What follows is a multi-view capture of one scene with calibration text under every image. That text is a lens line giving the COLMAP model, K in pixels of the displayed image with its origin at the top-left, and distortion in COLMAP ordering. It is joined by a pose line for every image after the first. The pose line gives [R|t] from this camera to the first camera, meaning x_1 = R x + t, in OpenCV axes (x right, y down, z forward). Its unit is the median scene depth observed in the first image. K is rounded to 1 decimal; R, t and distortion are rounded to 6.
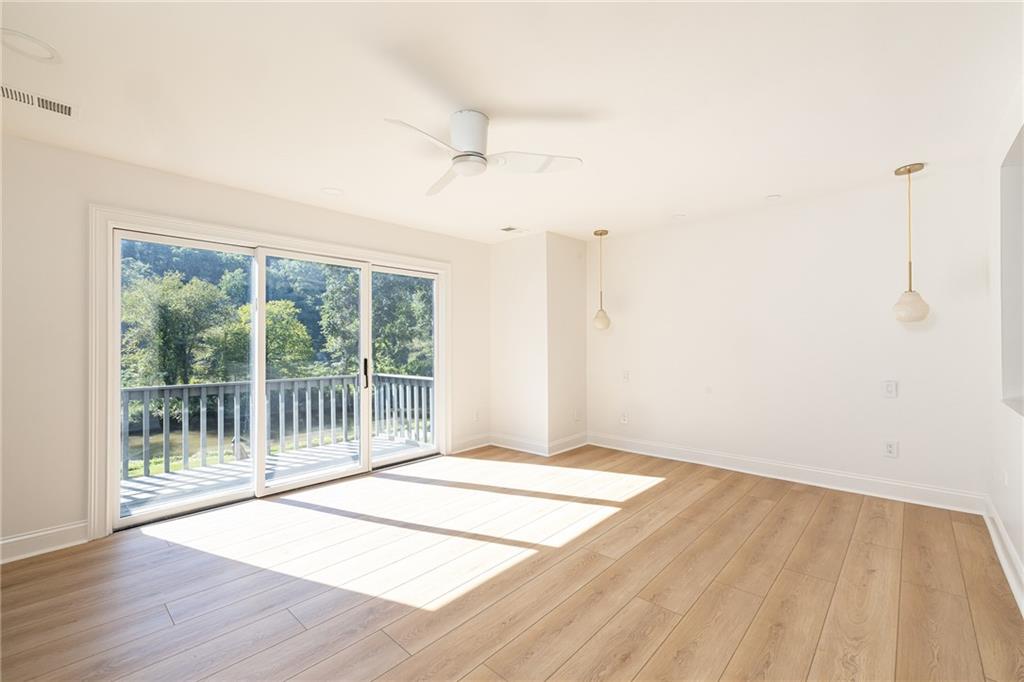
lens RADIAL K [[430.1, 0, 513.1], [0, 430.1, 337.8], [0, 0, 1]] dist [0.001336, 0.000440]
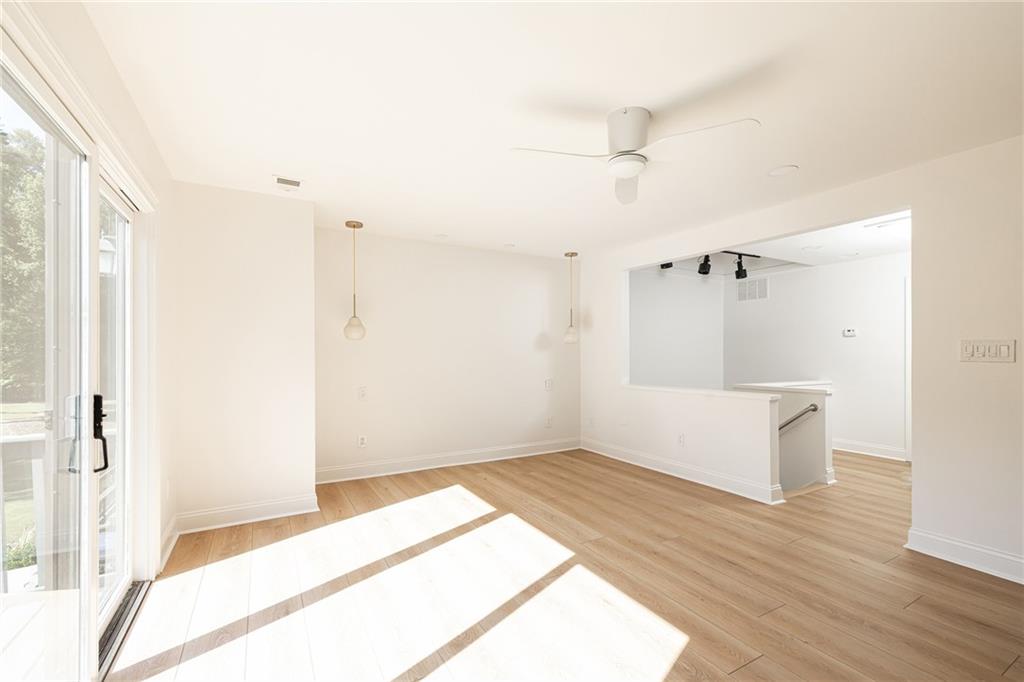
lens RADIAL K [[438.4, 0, 505.5], [0, 438.4, 354.9], [0, 0, 1]] dist [-0.000409, 0.000015]
pose [[0.309975, 0.003650, 0.950738, -0.520306], [-0.011024, 0.999939, -0.000244, 0.007062], [-0.950681, -0.010405, 0.309997, 0.459530]]
